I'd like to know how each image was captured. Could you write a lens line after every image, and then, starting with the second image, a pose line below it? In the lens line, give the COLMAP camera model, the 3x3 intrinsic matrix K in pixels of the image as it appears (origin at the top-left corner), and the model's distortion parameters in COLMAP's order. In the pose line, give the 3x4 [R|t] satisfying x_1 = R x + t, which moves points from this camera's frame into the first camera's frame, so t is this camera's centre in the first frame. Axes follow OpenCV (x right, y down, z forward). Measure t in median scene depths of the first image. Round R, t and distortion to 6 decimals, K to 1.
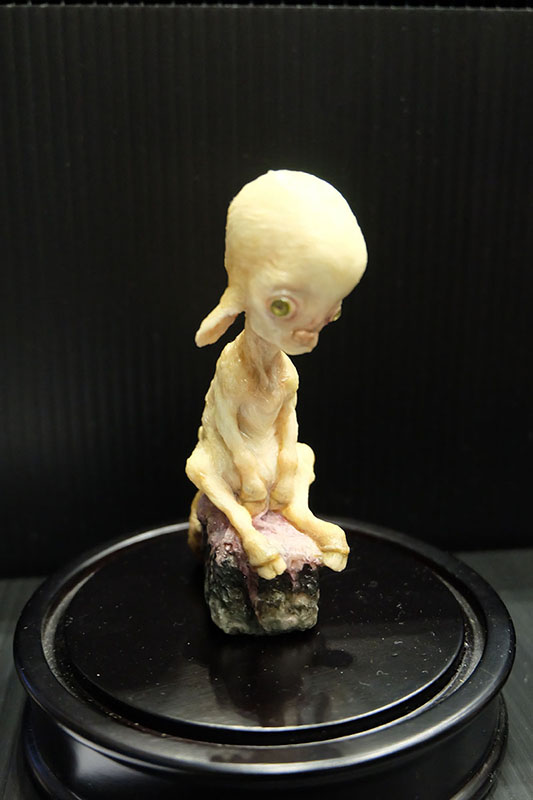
lens RADIAL K [[865.2, 0, 267.1], [0, 865.2, 399.4], [0, 0, 1]] dist [0.011344, 0.000000]
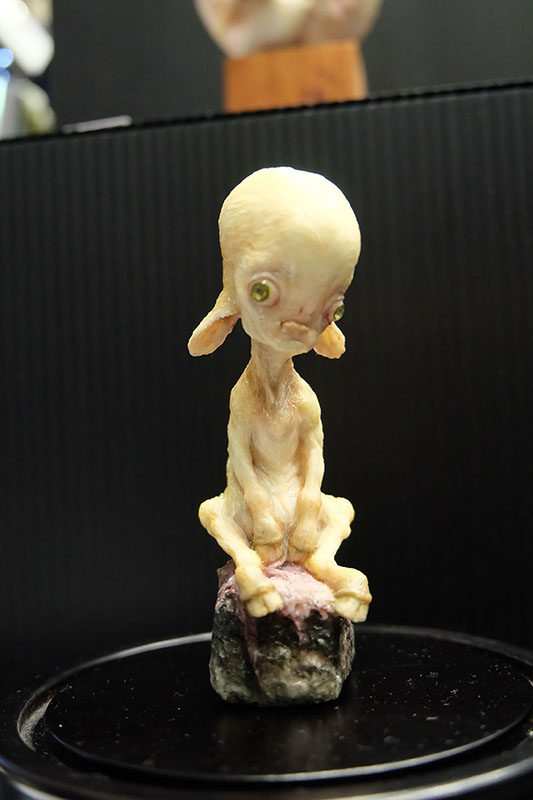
lens RADIAL K [[865.2, 0, 265.6], [0, 865.2, 400.8], [0, 0, 1]] dist [0.011344, 0.000000]
pose [[0.964309, -0.048057, -0.260383, 0.223318], [-0.029320, 0.957964, -0.285387, 0.233989], [0.263152, 0.282835, 0.922364, 0.166784]]
